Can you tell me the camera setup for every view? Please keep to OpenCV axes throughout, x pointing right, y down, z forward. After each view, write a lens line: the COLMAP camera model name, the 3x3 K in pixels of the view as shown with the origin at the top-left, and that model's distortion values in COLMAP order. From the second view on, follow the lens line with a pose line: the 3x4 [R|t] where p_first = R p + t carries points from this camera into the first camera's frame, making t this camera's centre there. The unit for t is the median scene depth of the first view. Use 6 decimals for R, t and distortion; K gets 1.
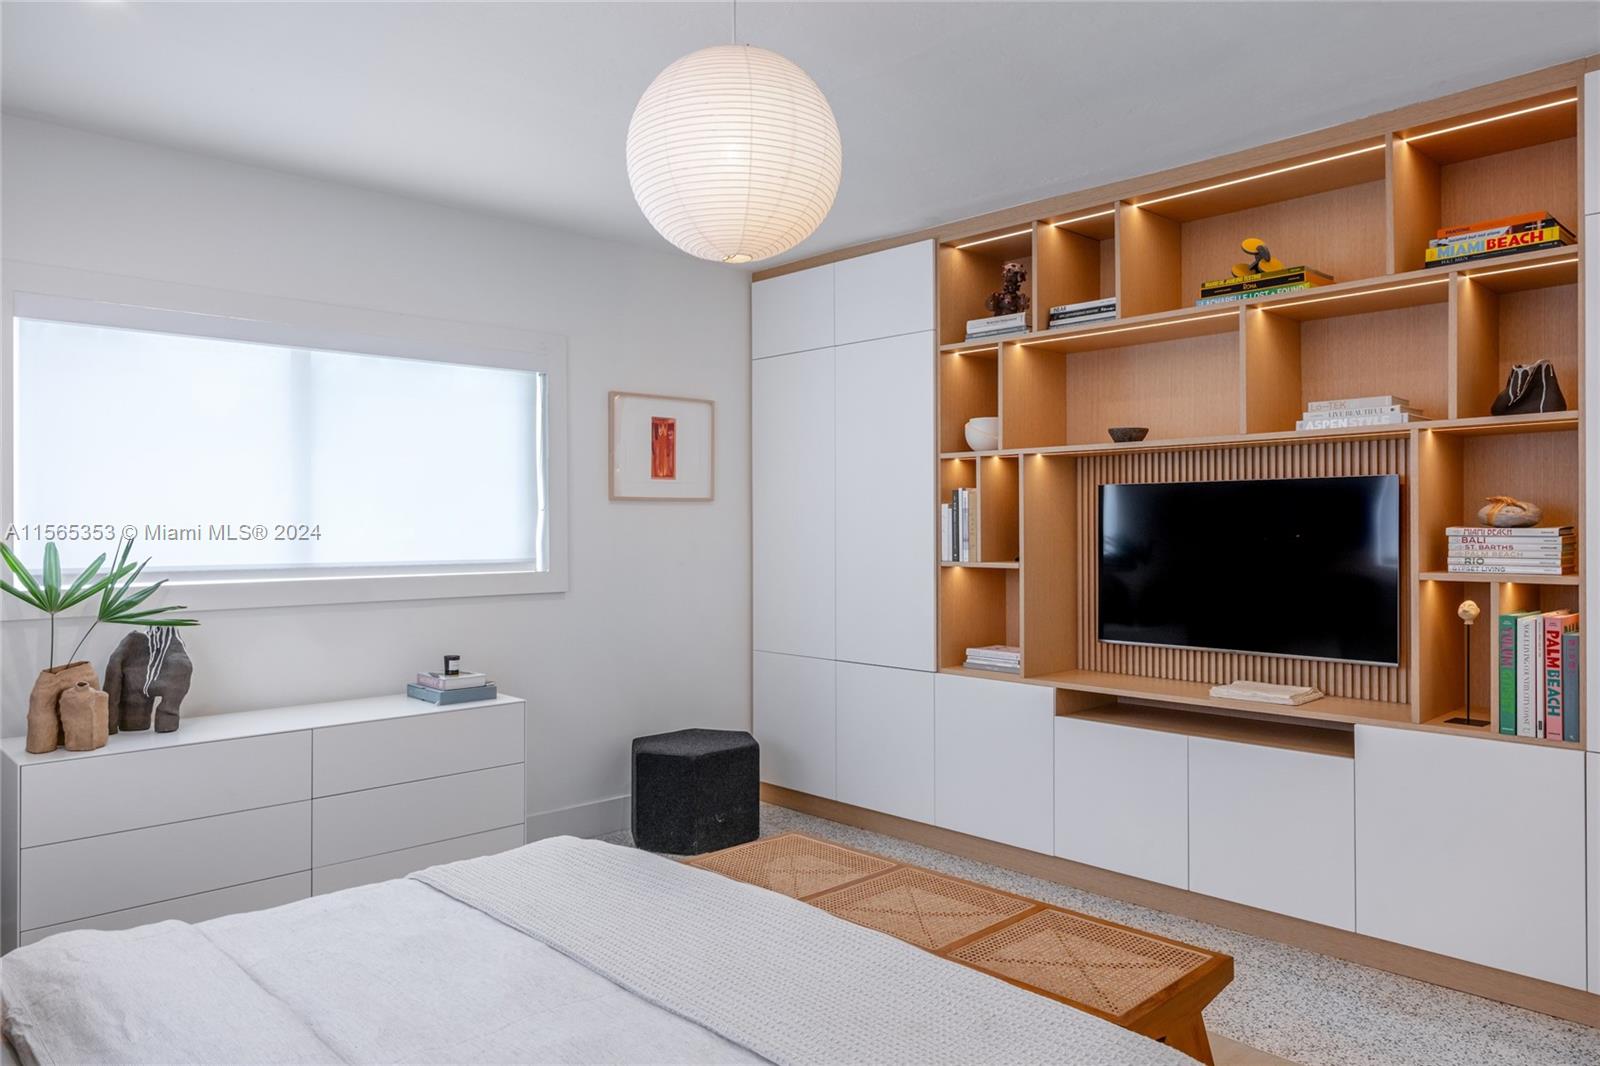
lens RADIAL K [[1085.0, 0, 800.1], [0, 1085.0, 529.3], [0, 0, 1]] dist [0.002608, 0.006280]
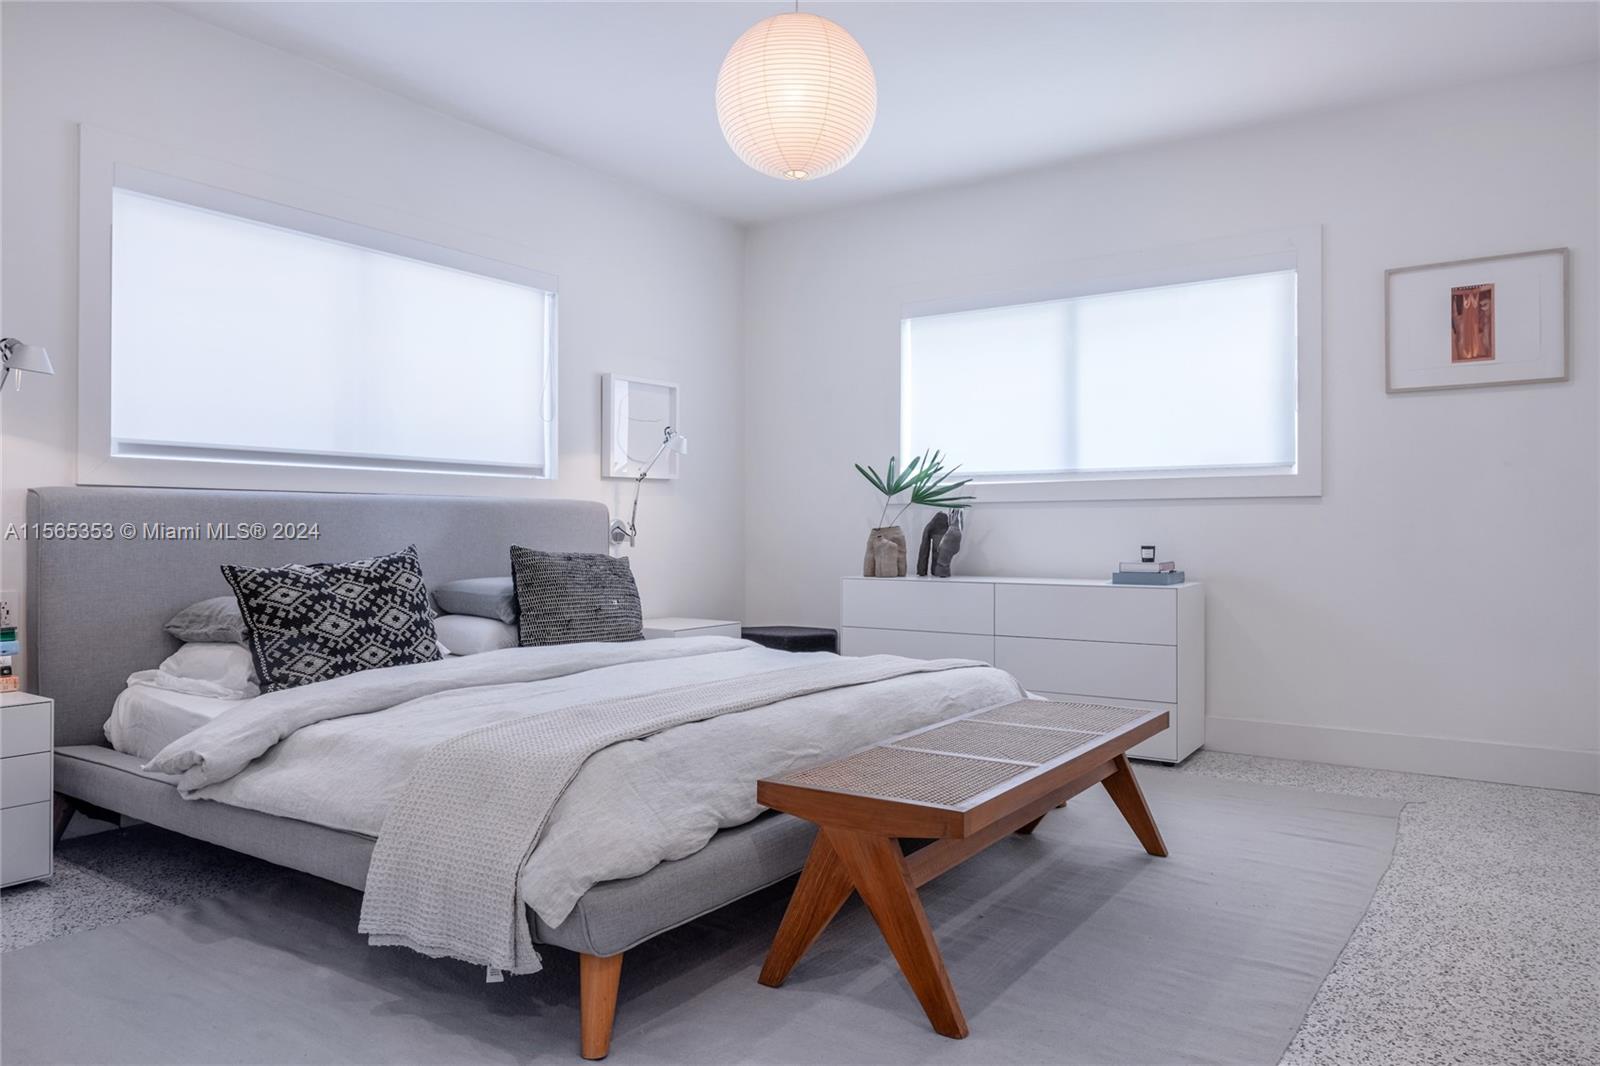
lens RADIAL K [[1085.0, 0, 801.3], [0, 1085.0, 529.7], [0, 0, 1]] dist [0.002608, 0.006280]
pose [[0.200595, 0.003432, -0.979668, 0.624436], [-0.000405, 0.999994, 0.003421, 0.084506], [0.979674, -0.000289, 0.200596, 0.372030]]
